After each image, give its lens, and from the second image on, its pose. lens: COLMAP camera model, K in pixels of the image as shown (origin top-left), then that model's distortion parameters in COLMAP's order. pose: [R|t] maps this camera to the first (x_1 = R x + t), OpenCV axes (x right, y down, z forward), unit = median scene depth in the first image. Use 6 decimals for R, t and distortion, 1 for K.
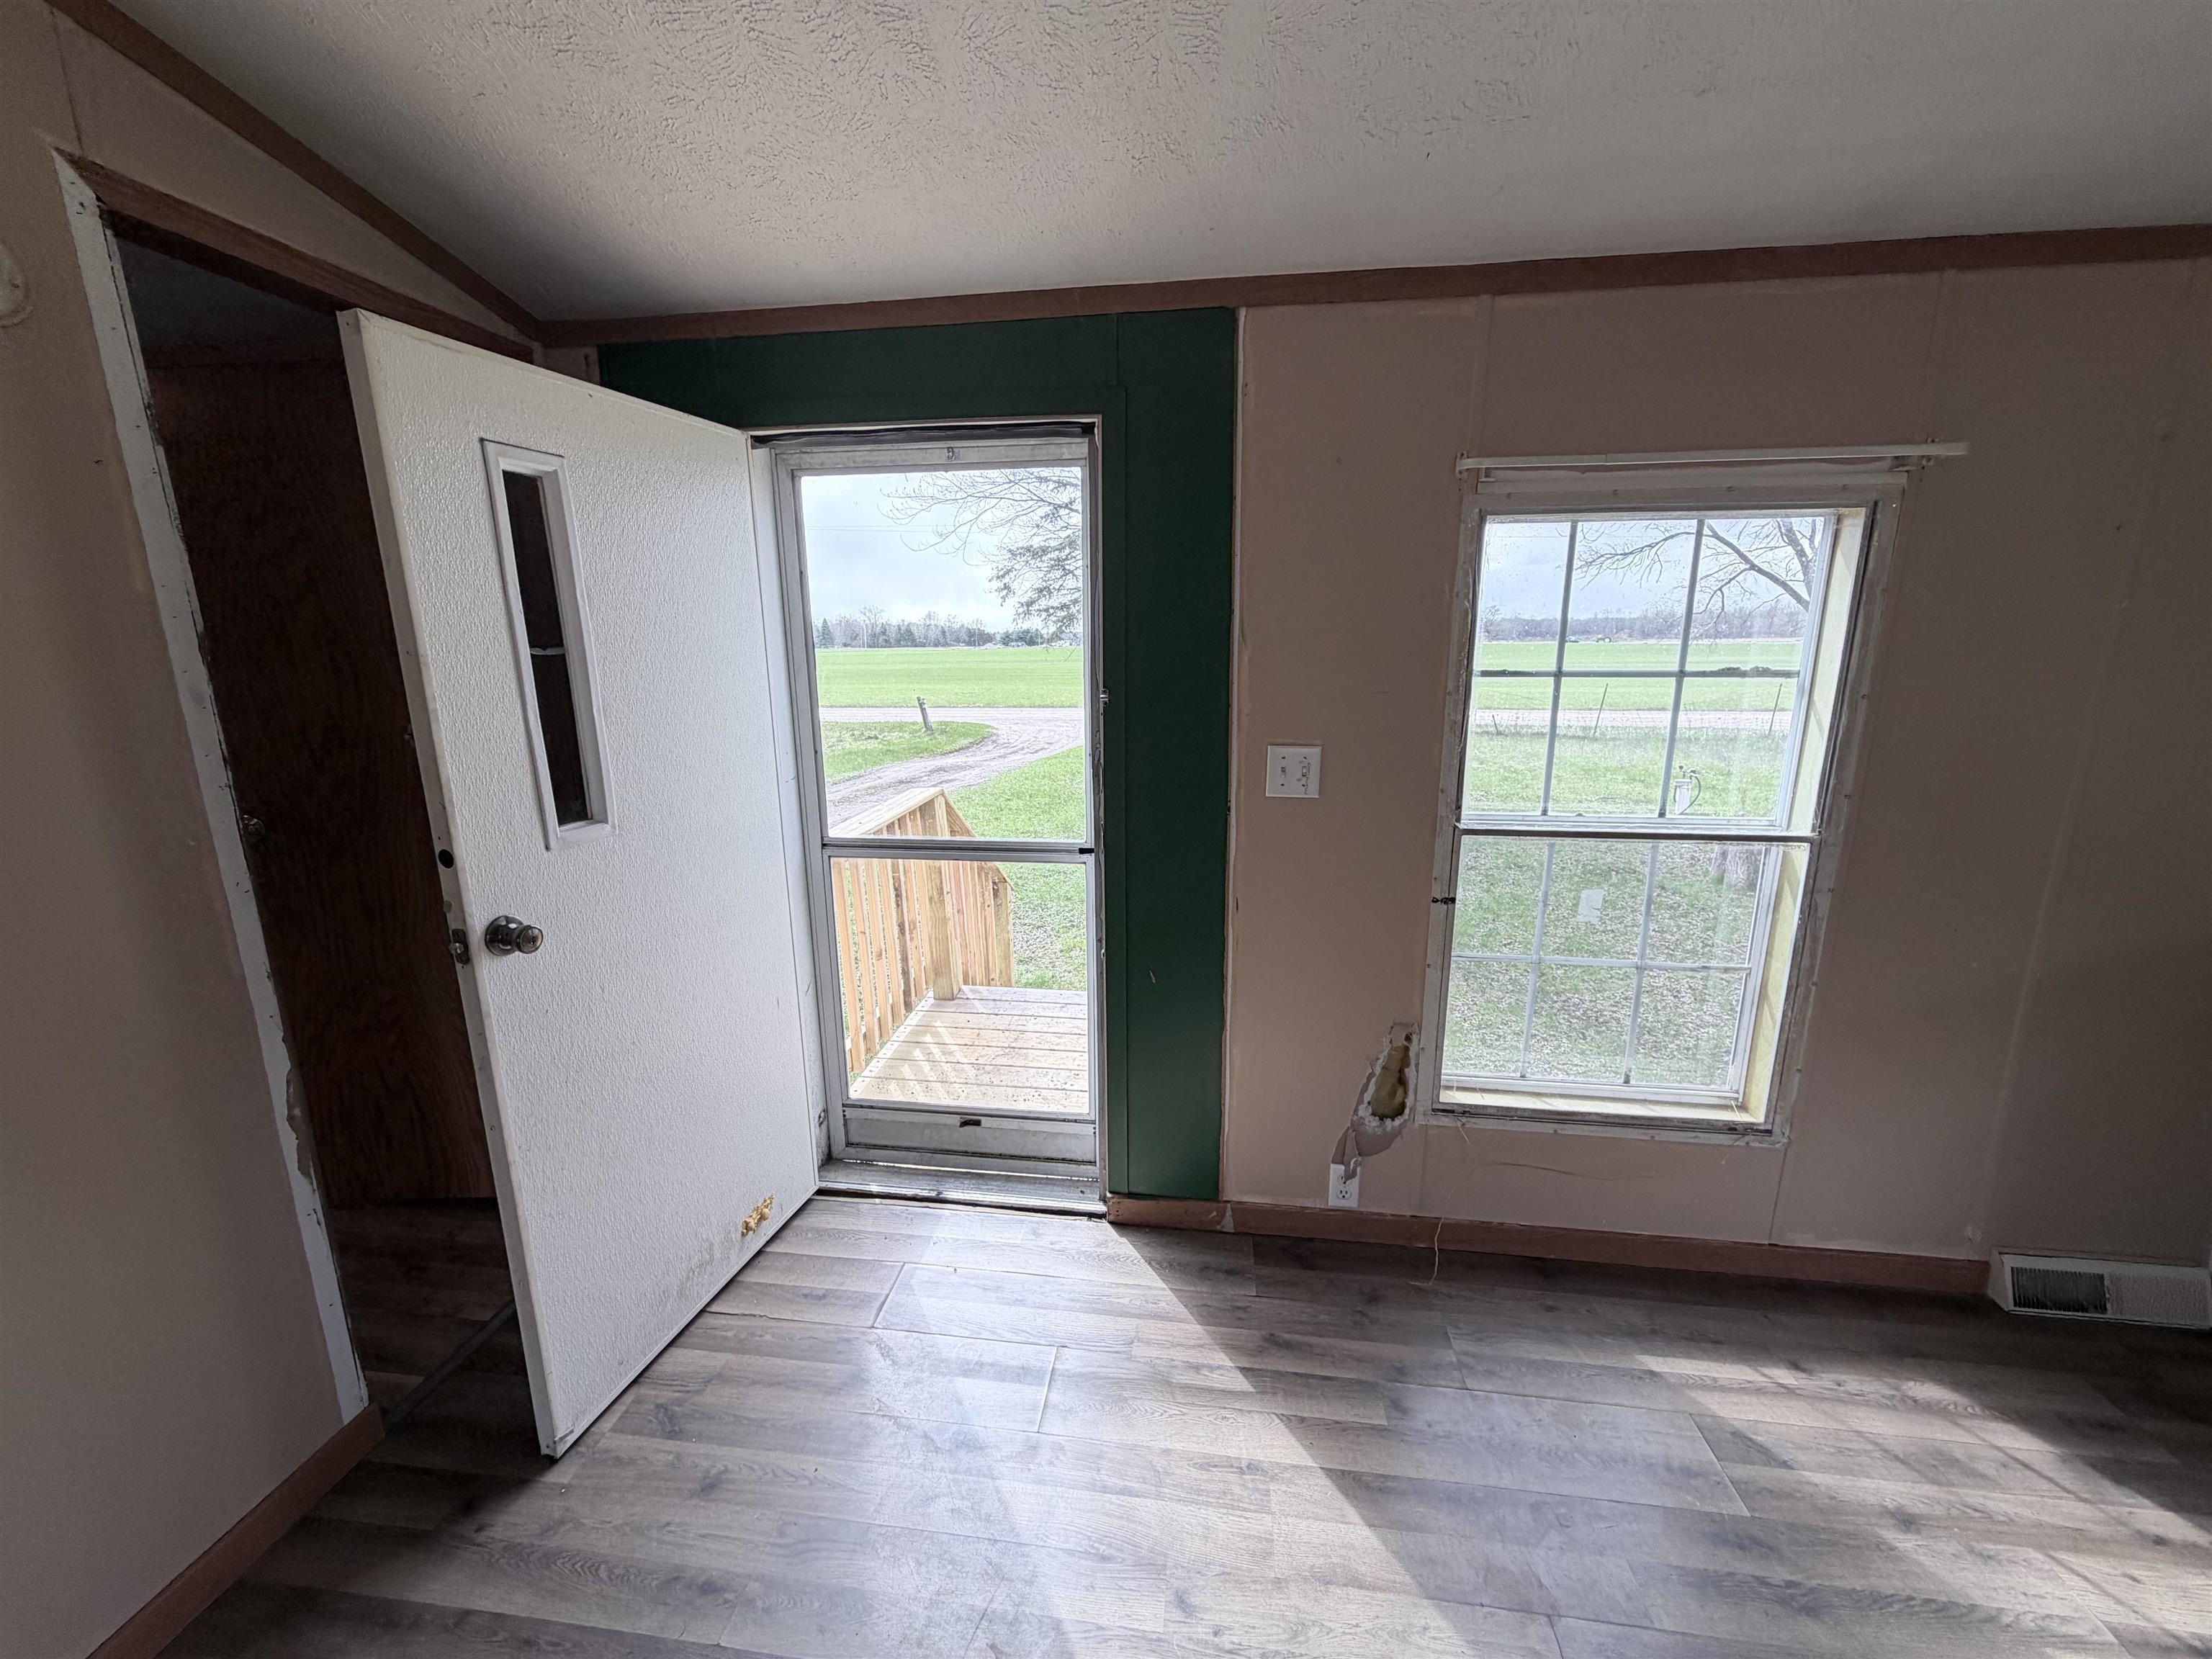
lens RADIAL K [[878.0, 0, 1098.4], [0, 878.0, 831.1], [0, 0, 1]] dist [0.000552, -0.000173]
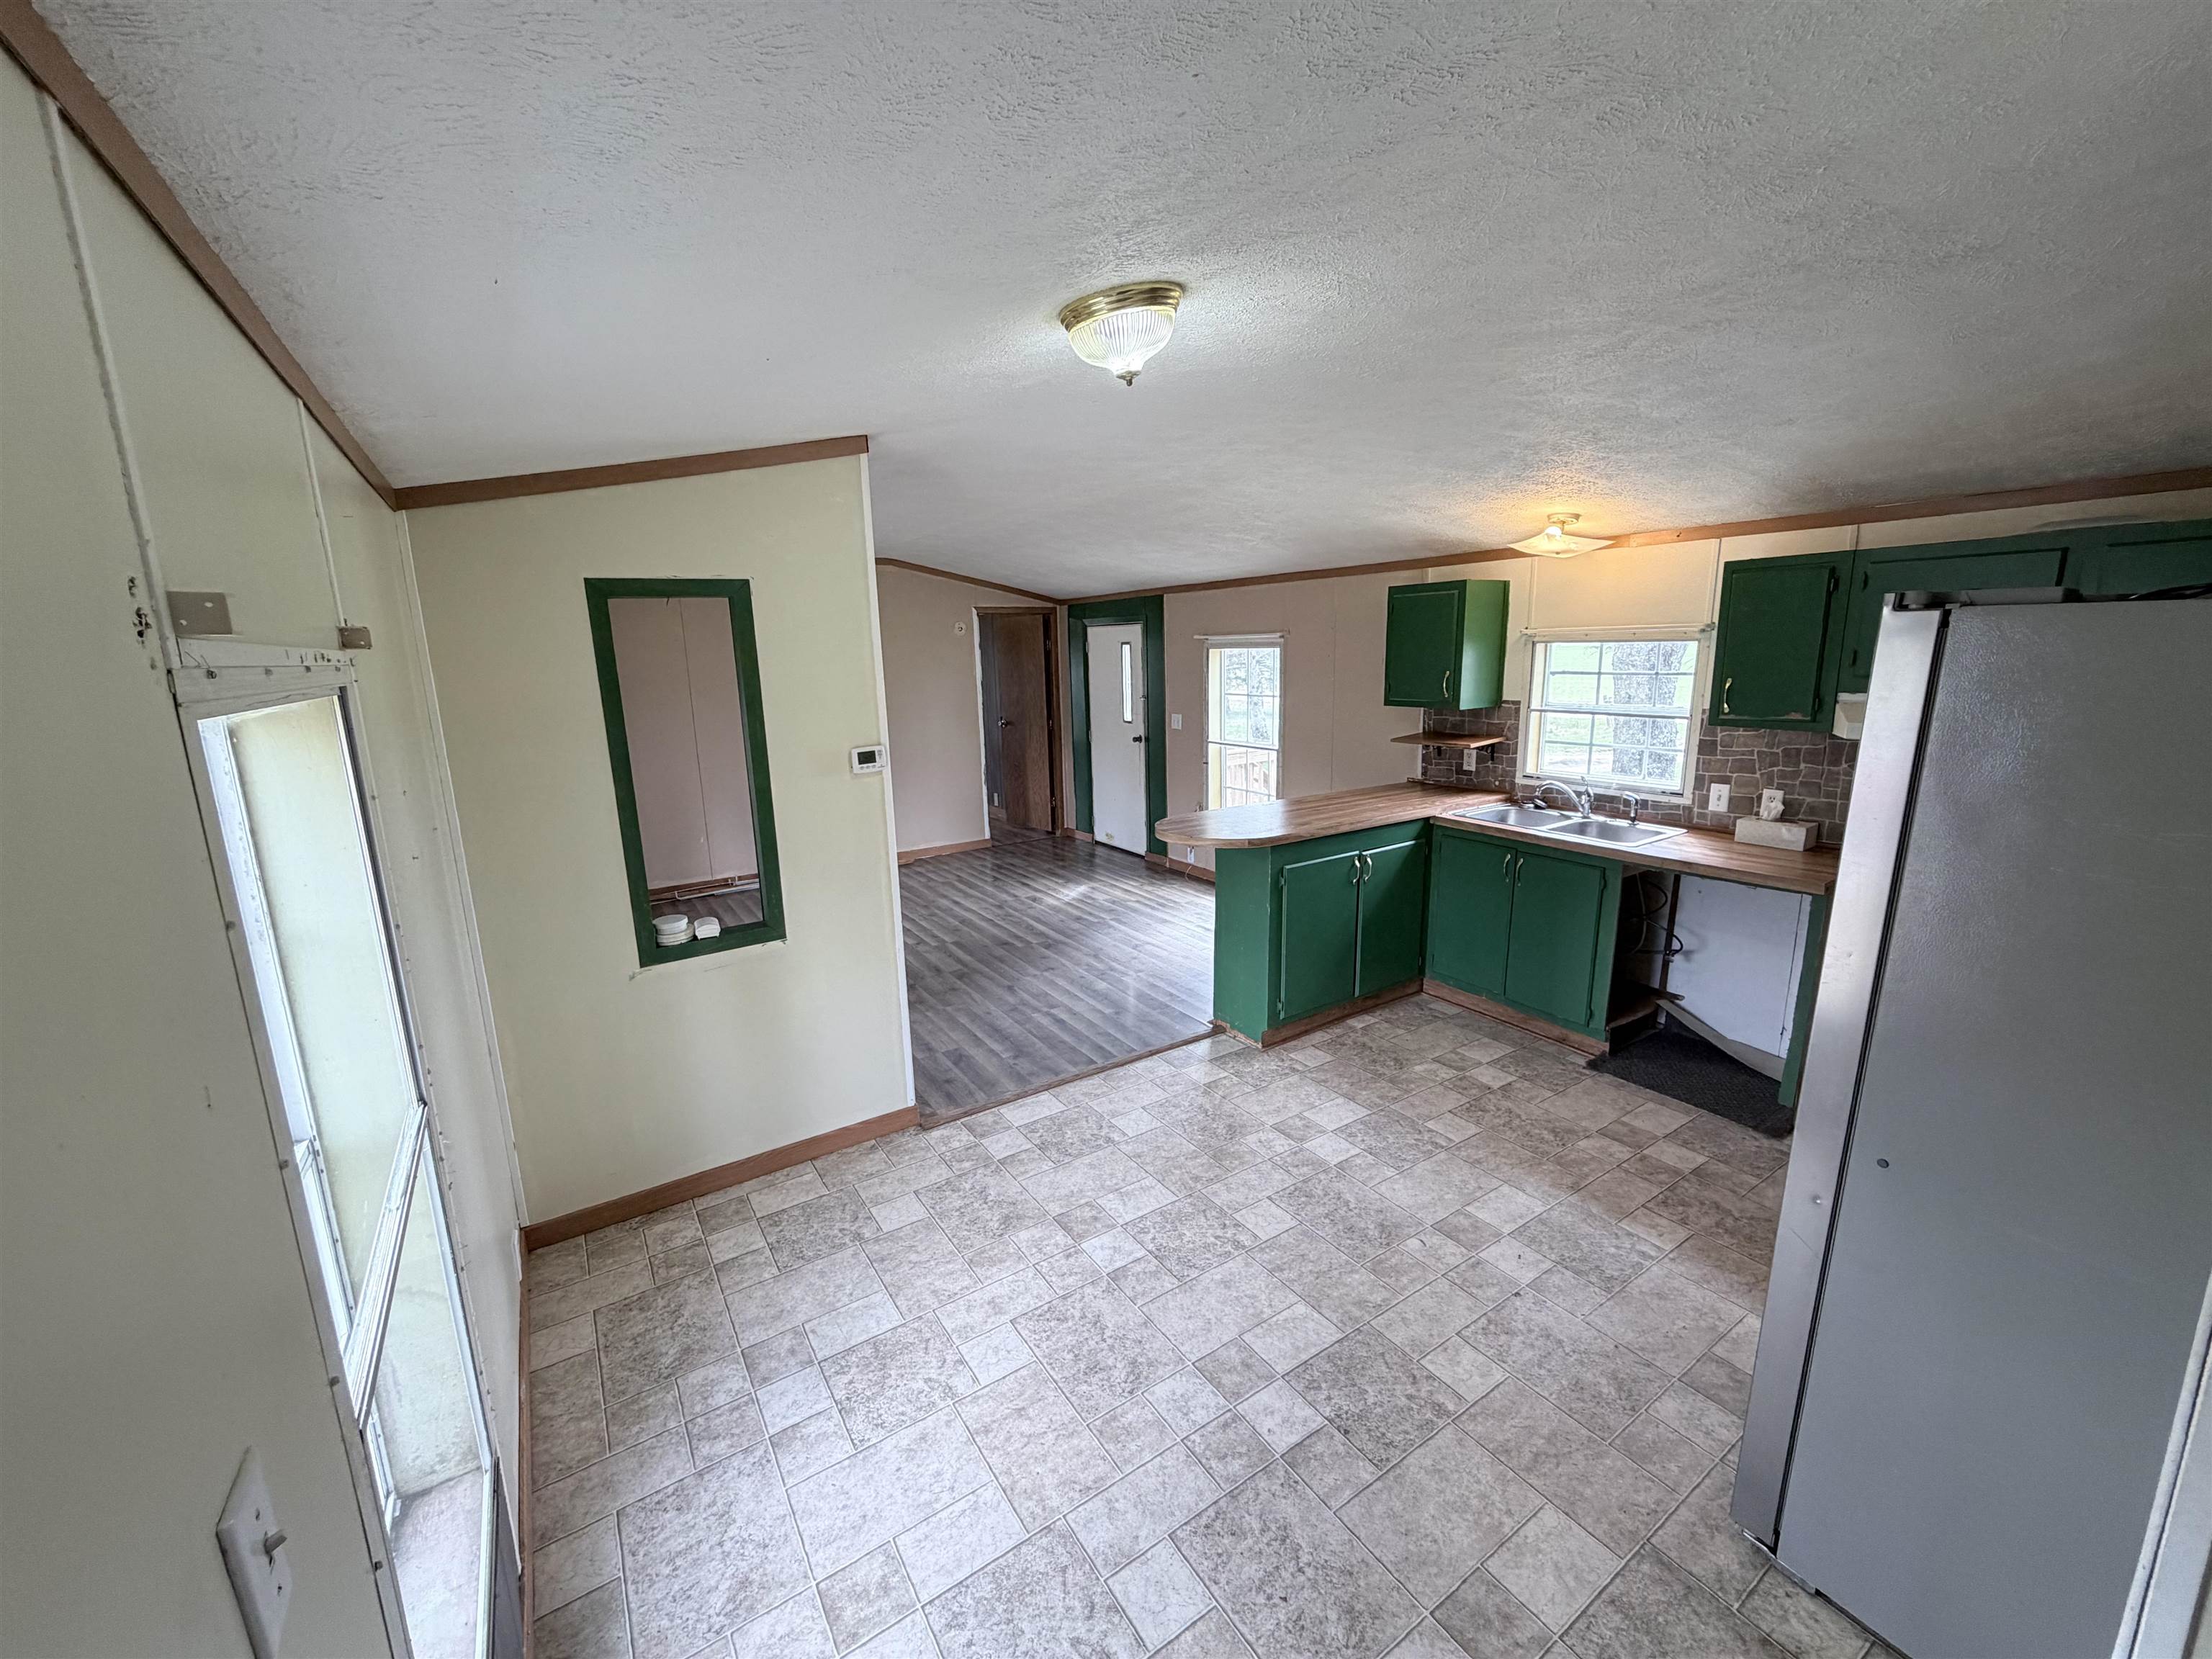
lens RADIAL K [[878.0, 0, 1098.4], [0, 878.0, 831.1], [0, 0, 1]] dist [0.000552, -0.000173]
pose [[0.651575, 0.143634, -0.744862, 2.662200], [-0.136669, 0.988070, 0.070981, 0.154985], [0.746171, 0.055550, 0.663432, -1.489584]]
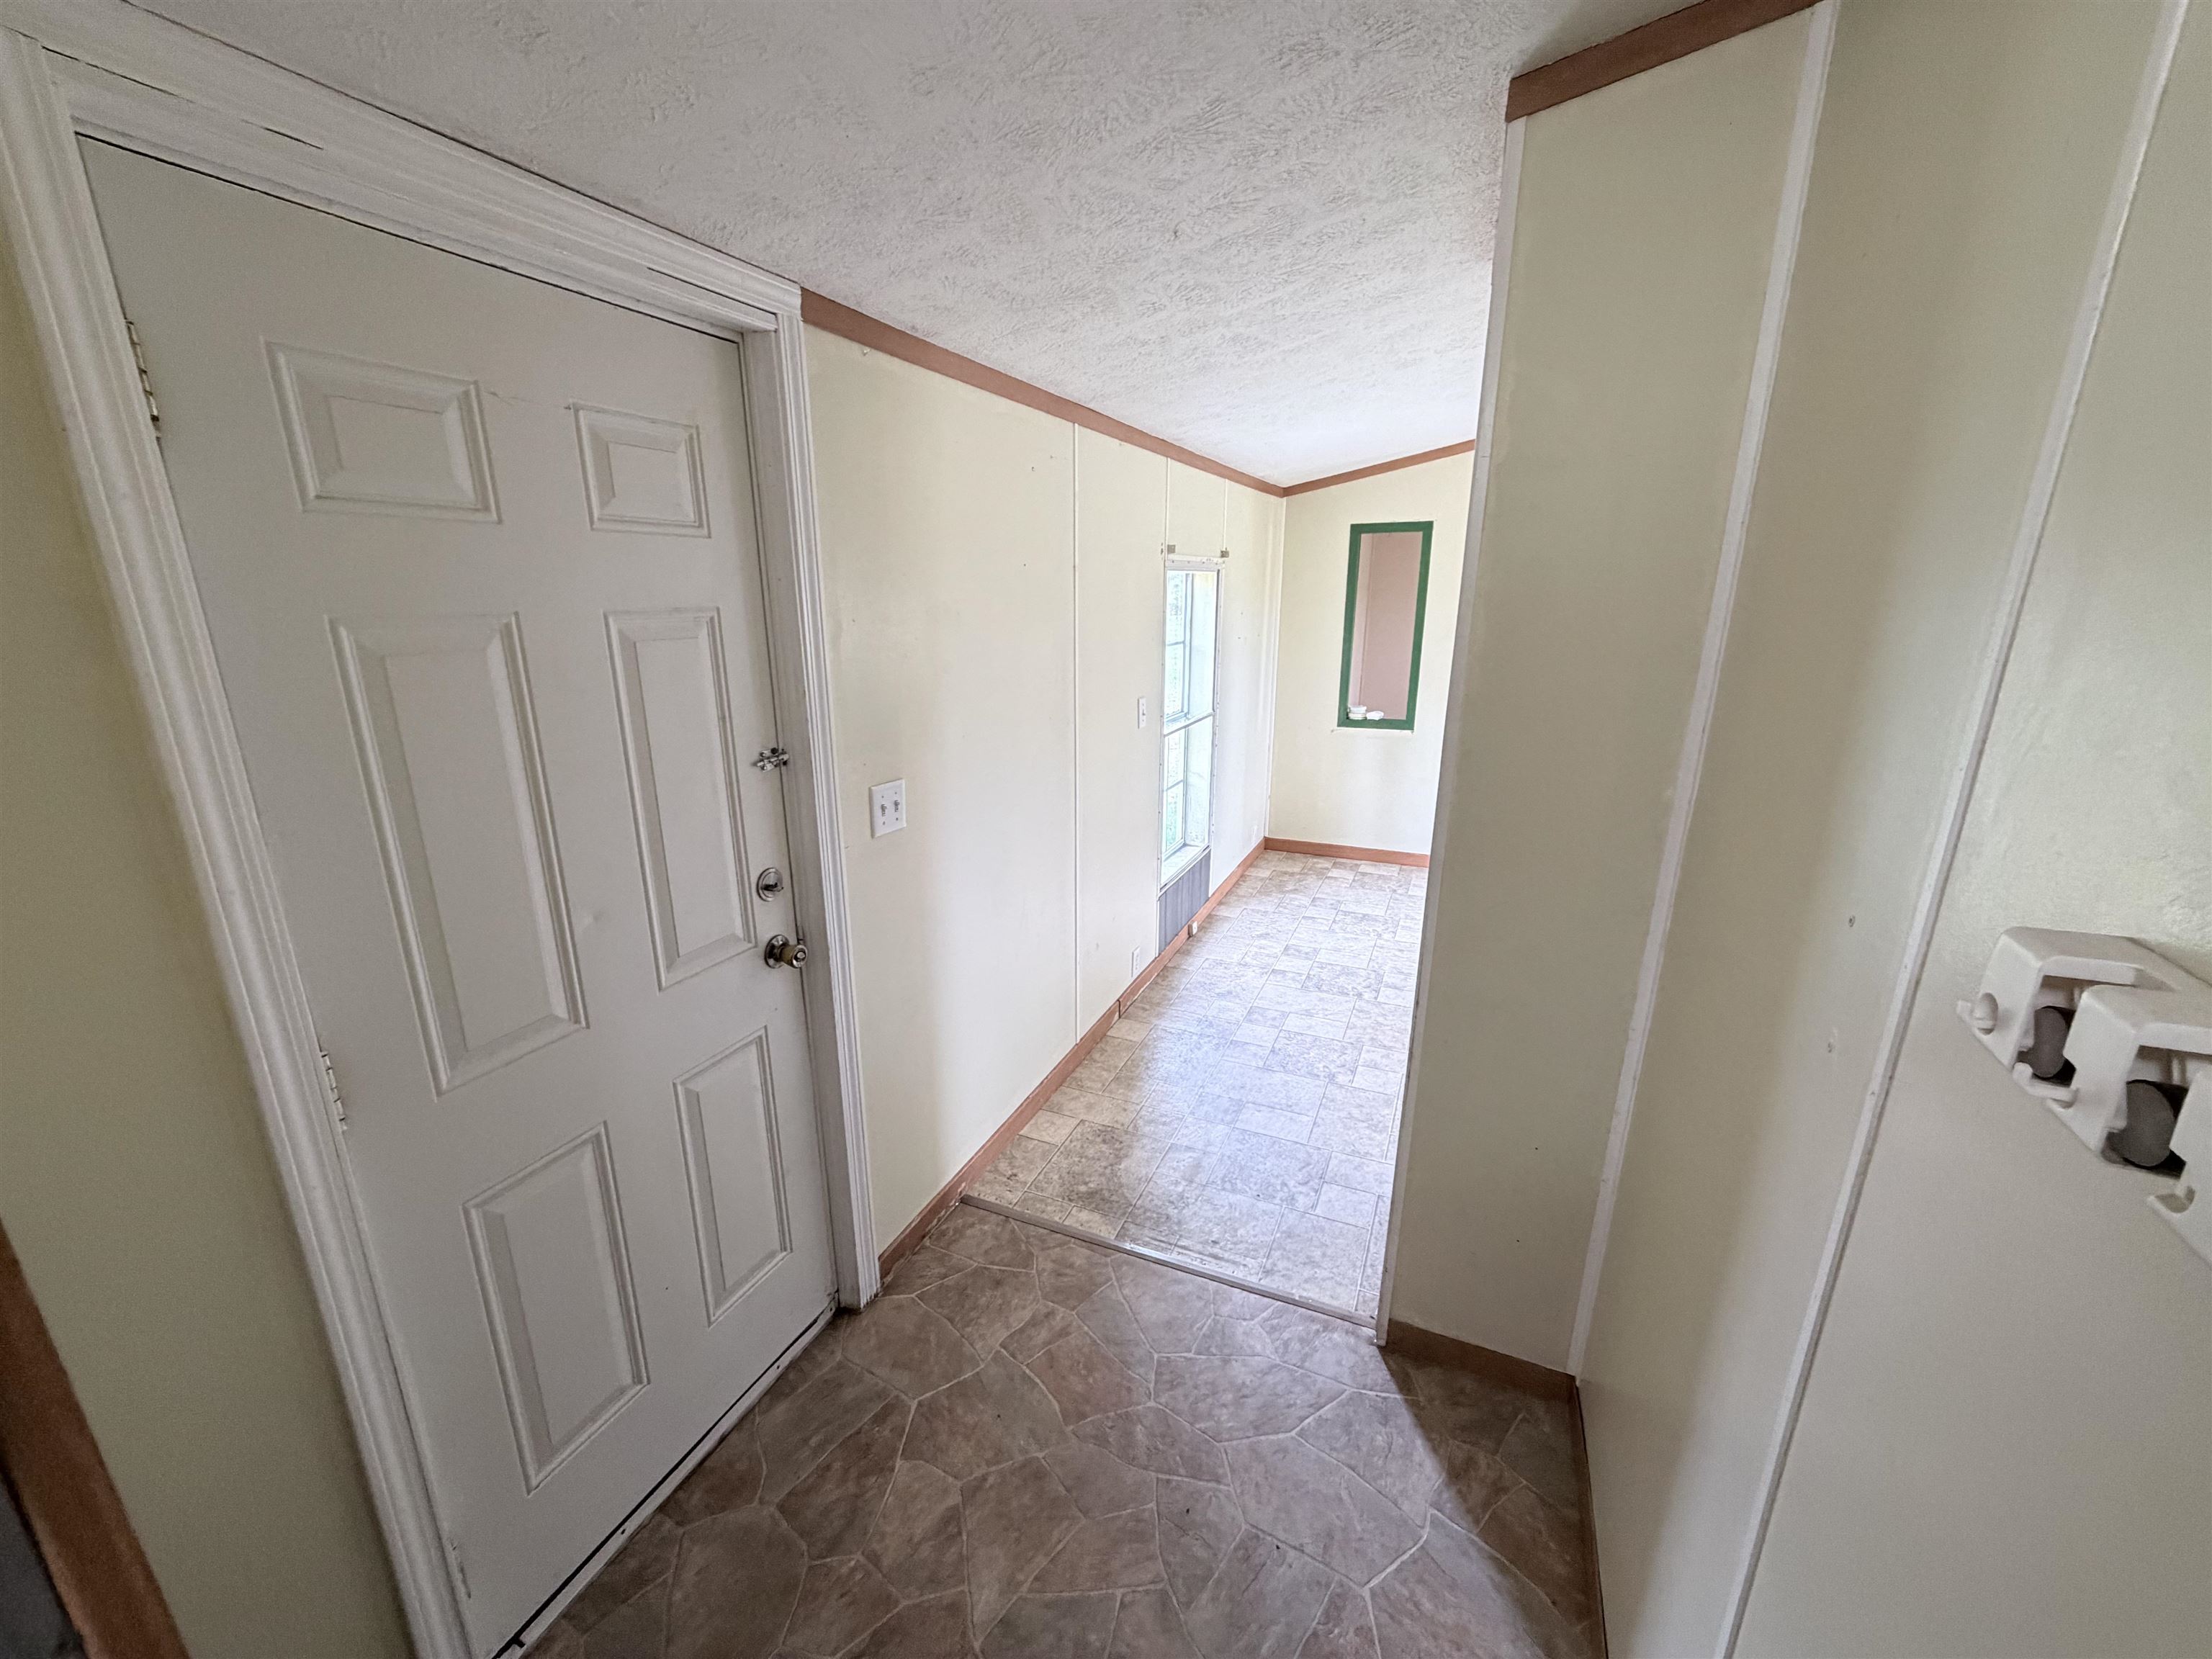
lens RADIAL K [[878.0, 0, 1098.4], [0, 878.0, 831.1], [0, 0, 1]] dist [0.000552, -0.000173]
pose [[-0.274370, 0.270502, -0.922795, 3.987304], [-0.195576, 0.923867, 0.328967, 0.115032], [0.941526, 0.270735, -0.200577, -1.158402]]
